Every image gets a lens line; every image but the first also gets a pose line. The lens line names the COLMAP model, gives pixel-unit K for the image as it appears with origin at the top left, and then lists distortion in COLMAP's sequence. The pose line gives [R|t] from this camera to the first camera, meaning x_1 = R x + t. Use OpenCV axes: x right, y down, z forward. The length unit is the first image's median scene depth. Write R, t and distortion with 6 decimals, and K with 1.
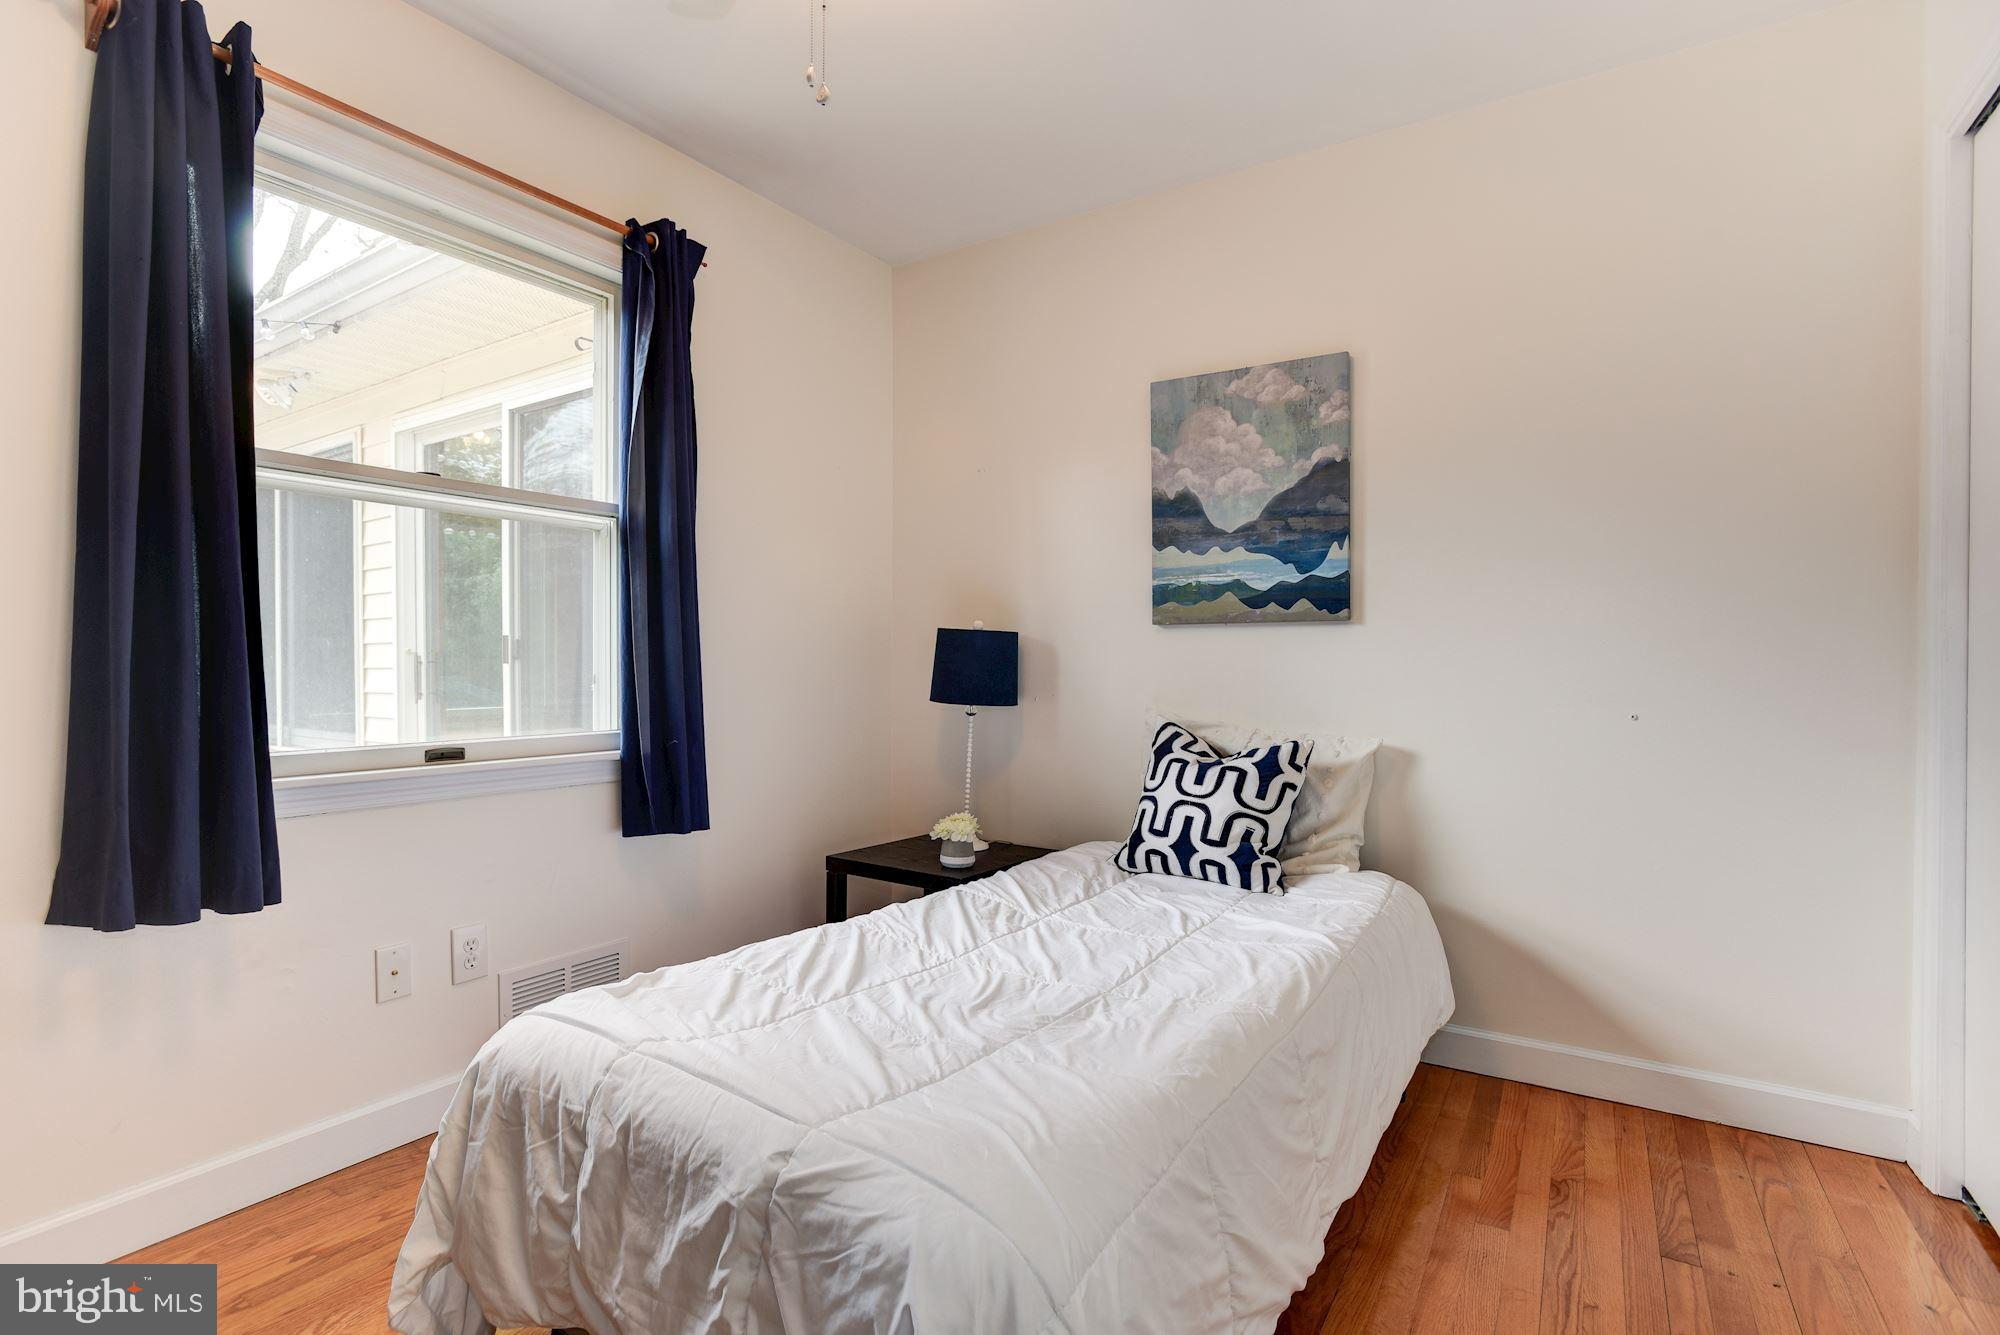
lens RADIAL K [[953.2, 0, 993.4], [0, 953.2, 668.3], [0, 0, 1]] dist [-0.048481, 0.019851]
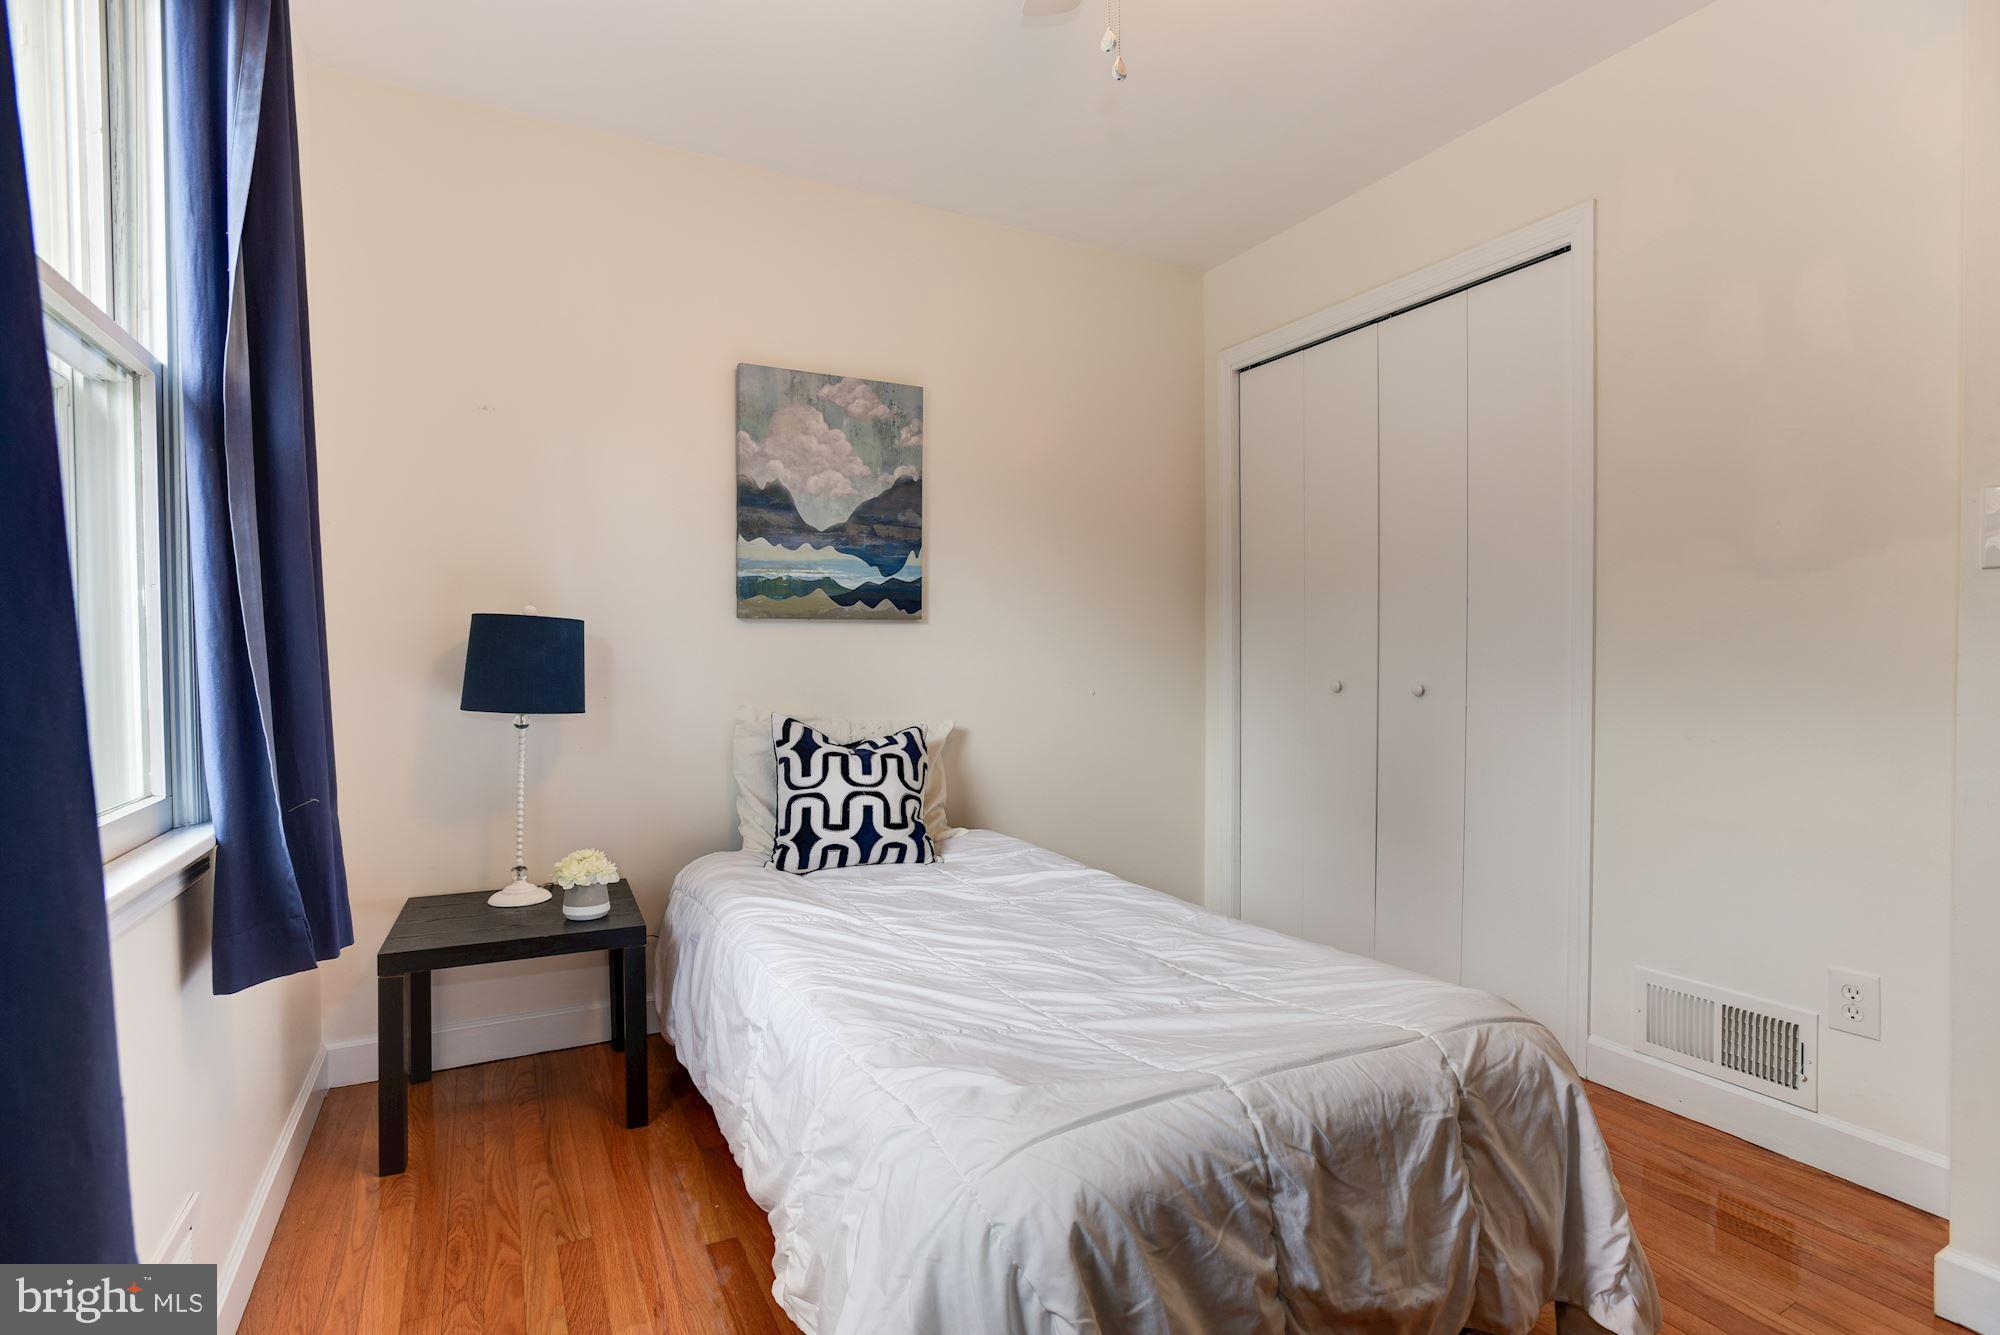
lens RADIAL K [[953.2, 0, 998.4], [0, 953.2, 669.5], [0, 0, 1]] dist [-0.048481, 0.019851]
pose [[0.487081, -0.018500, 0.873161, -0.581535], [0.012781, 0.999820, 0.014054, -0.004909], [-0.873264, 0.004315, 0.487229, 0.340835]]
